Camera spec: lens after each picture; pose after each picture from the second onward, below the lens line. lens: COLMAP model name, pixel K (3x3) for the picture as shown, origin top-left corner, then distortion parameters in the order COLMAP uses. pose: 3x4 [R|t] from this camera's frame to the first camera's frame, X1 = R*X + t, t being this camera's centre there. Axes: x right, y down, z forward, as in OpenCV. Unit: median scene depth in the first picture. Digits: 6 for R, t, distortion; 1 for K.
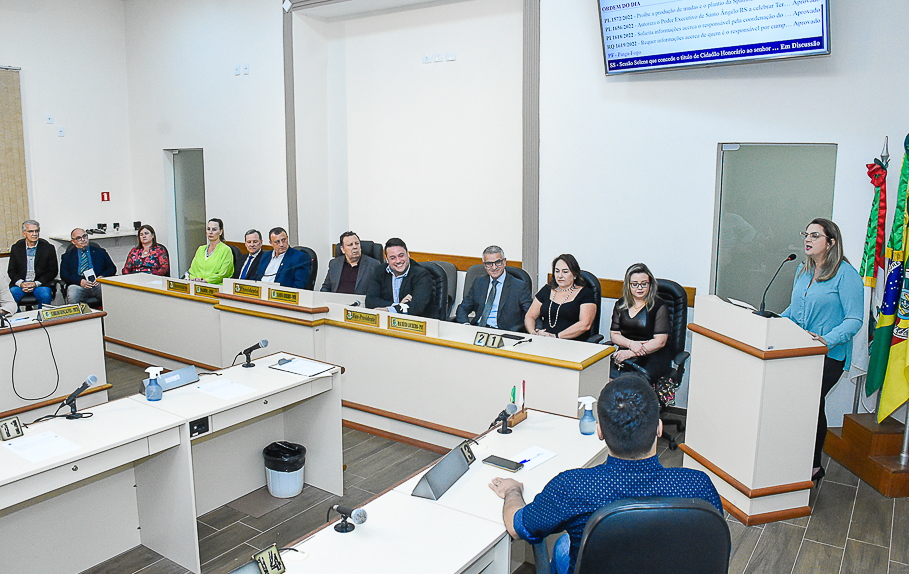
lens RADIAL K [[714.7, 0, 454.5], [0, 714.7, 287.0], [0, 0, 1]] dist [-0.074902, -0.002791]
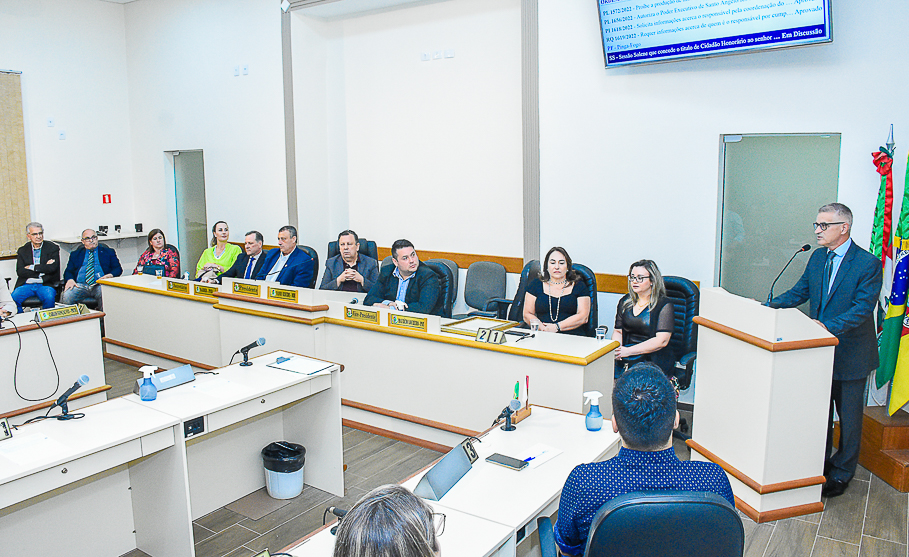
lens RADIAL K [[704.7, 0, 454.5], [0, 704.7, 278.5], [0, 0, 1]] dist [-0.082675, 0.009091]
pose [[0.999929, -0.011473, -0.003094, 0.001993], [0.011429, 0.999840, -0.013735, 0.007470], [0.003251, 0.013699, 0.999901, 0.028821]]
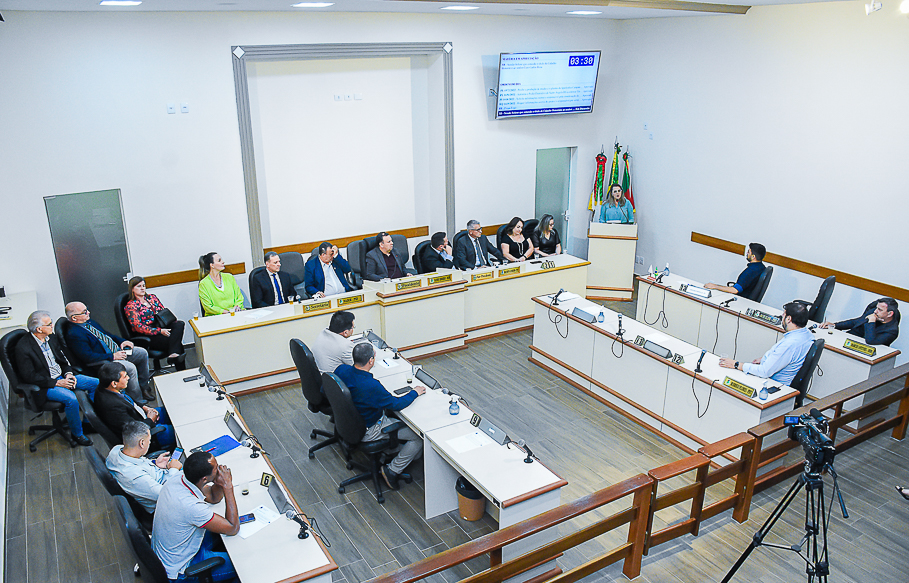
lens RADIAL K [[710.2, 0, 455.4], [0, 710.2, 306.0], [0, 0, 1]] dist [-0.095056, 0.006294]
pose [[0.437640, -0.312256, 0.843189, -1.735142], [0.162690, 0.949783, 0.267290, -0.383514], [-0.884309, 0.020202, 0.466464, 0.262789]]
